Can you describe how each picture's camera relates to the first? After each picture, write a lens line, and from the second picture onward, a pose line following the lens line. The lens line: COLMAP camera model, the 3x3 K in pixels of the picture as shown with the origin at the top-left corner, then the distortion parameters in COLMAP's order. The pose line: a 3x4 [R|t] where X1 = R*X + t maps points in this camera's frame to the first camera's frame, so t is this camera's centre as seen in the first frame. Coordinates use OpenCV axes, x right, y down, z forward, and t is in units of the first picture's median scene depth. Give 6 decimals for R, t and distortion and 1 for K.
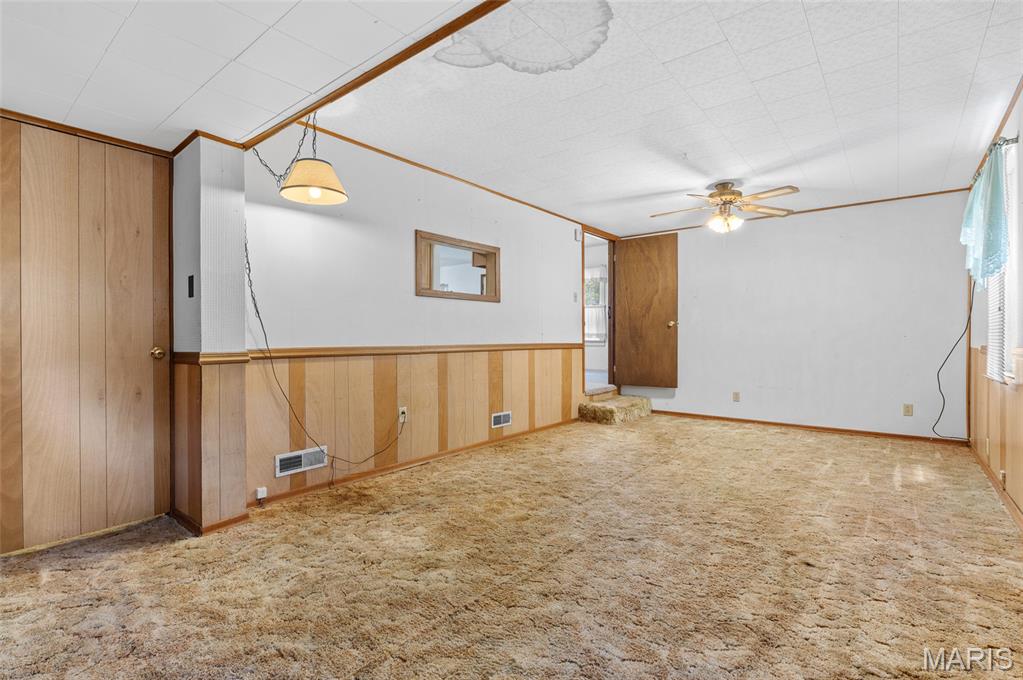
lens RADIAL K [[476.1, 0, 511.5], [0, 476.1, 340.0], [0, 0, 1]] dist [0.000397, 0.000023]
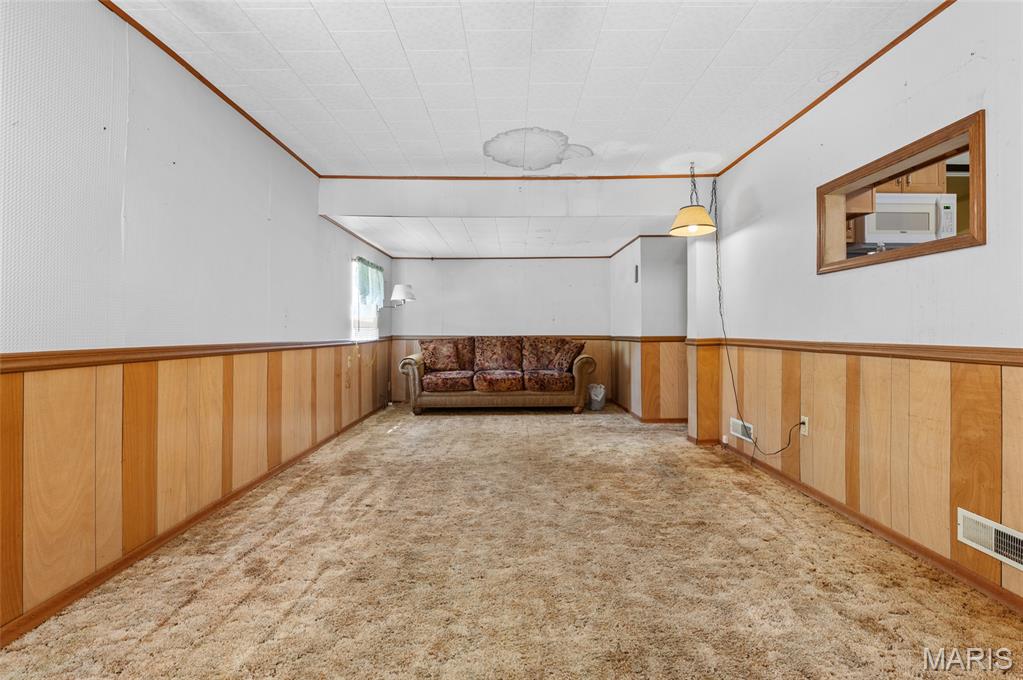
lens RADIAL K [[460.1, 0, 513.0], [0, 460.1, 327.1], [0, 0, 1]] dist [-0.000496, -0.000072]
pose [[-0.775139, -0.009707, -0.631717, 0.650715], [-0.009741, 0.999947, -0.003413, -0.002898], [0.631716, 0.003508, -0.775192, 1.296480]]
